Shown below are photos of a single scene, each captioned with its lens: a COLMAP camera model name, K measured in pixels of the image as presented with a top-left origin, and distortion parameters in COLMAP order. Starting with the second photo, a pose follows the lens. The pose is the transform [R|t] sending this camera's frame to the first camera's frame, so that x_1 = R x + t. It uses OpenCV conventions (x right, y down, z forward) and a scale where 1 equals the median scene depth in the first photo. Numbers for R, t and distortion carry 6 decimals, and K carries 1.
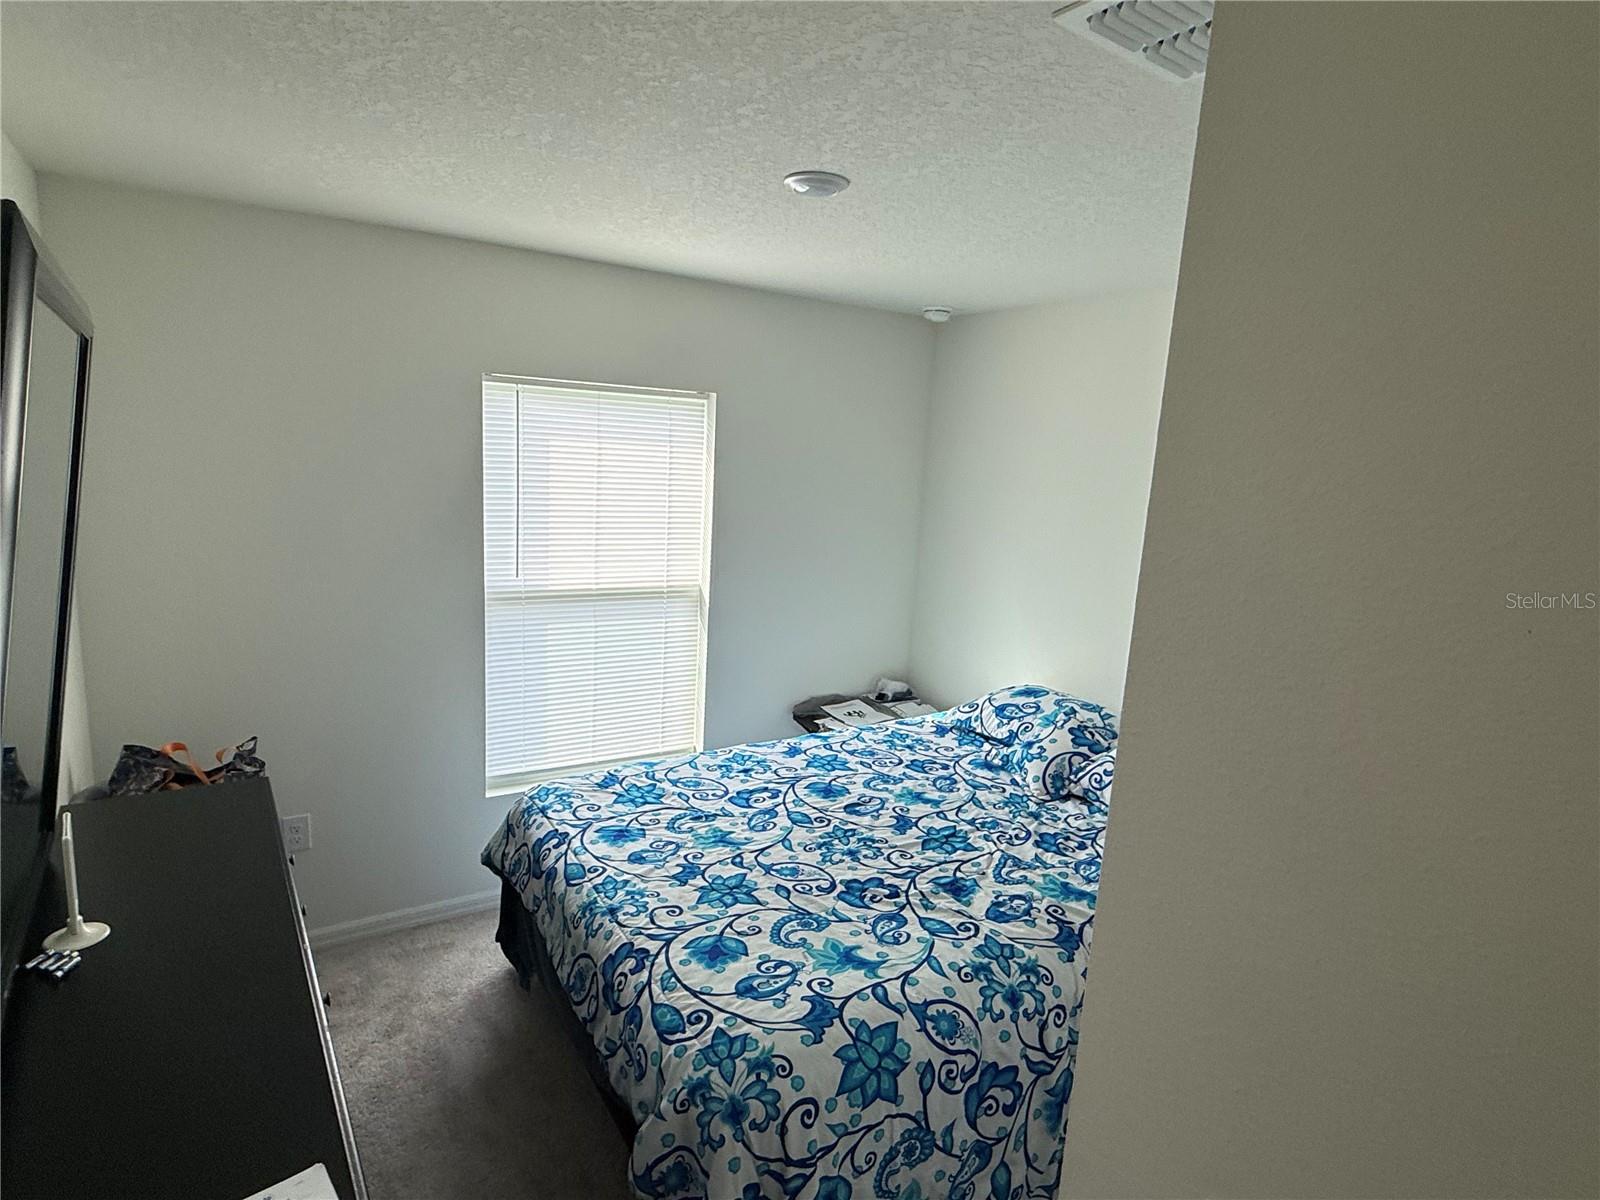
lens RADIAL K [[878.0, 0, 797.7], [0, 878.0, 604.9], [0, 0, 1]] dist [0.000812, 0.000211]
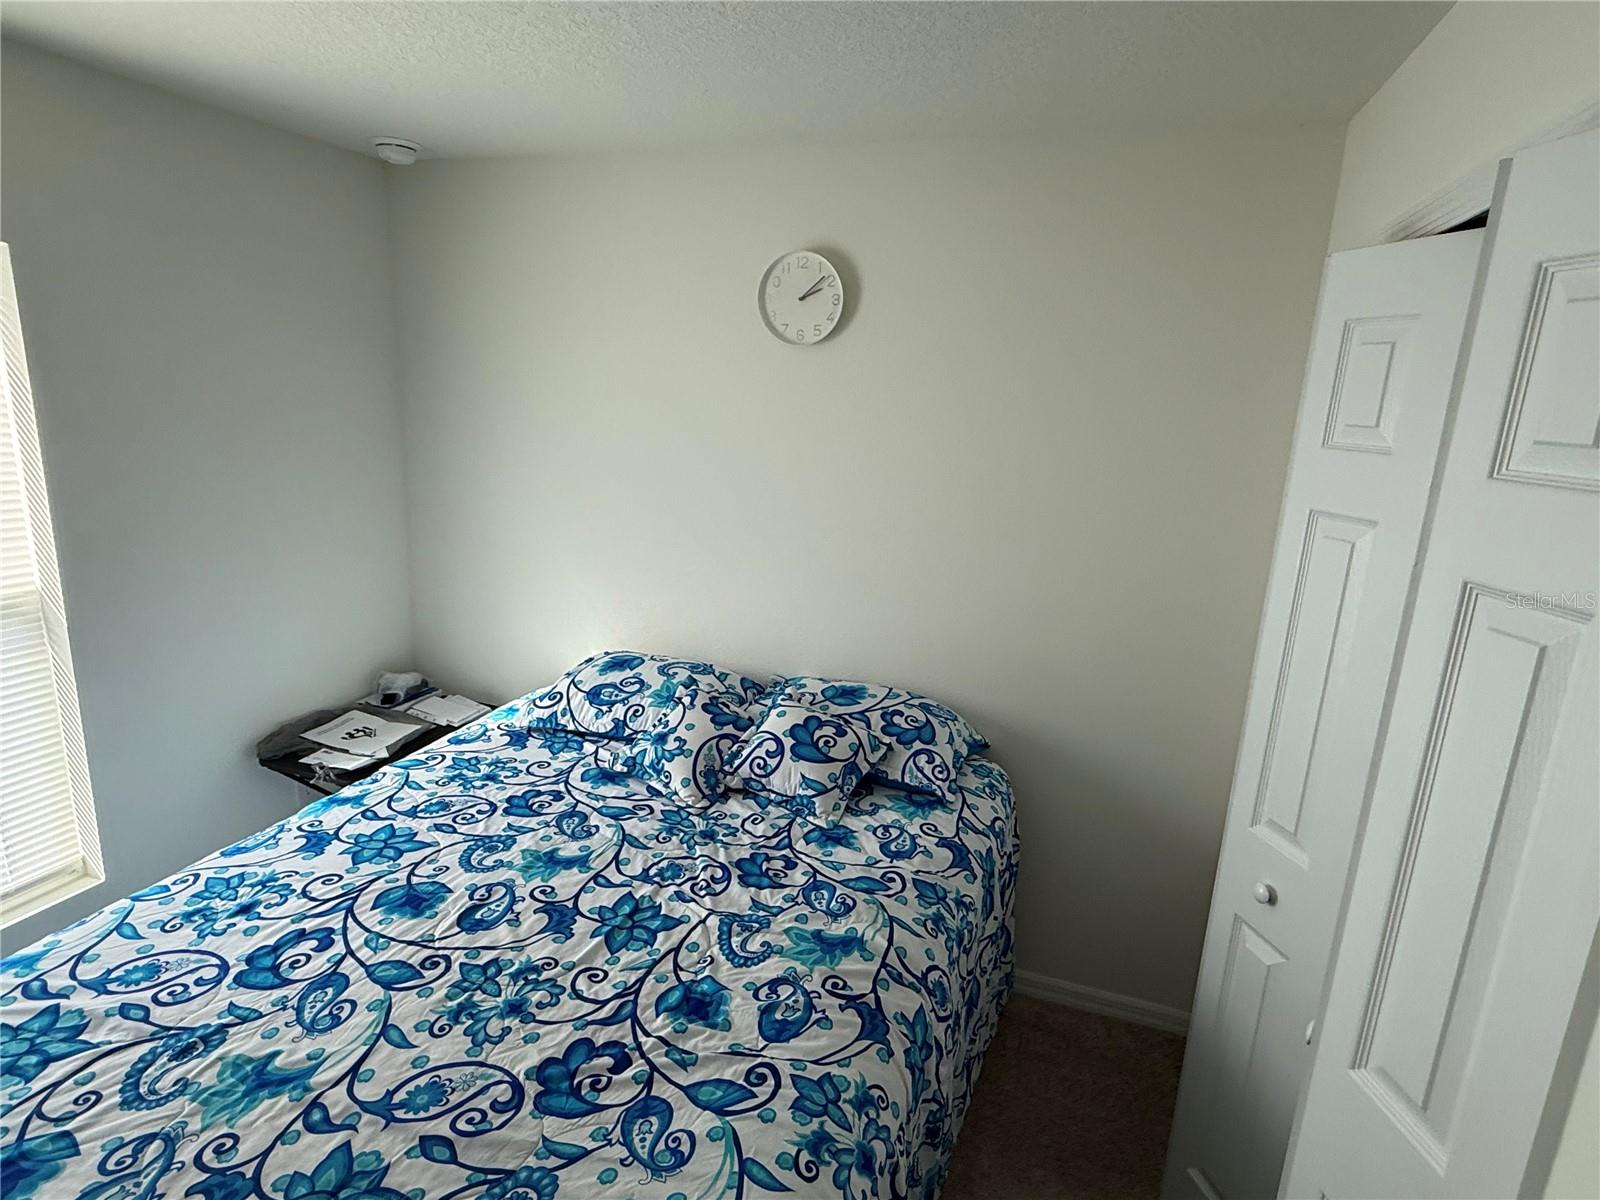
lens RADIAL K [[878.0, 0, 797.7], [0, 878.0, 604.9], [0, 0, 1]] dist [0.000812, 0.000211]
pose [[0.786116, -0.167696, 0.594895, -0.085884], [0.106835, 0.984869, 0.136451, -0.051502], [-0.608776, -0.043711, 0.792137, 0.331924]]
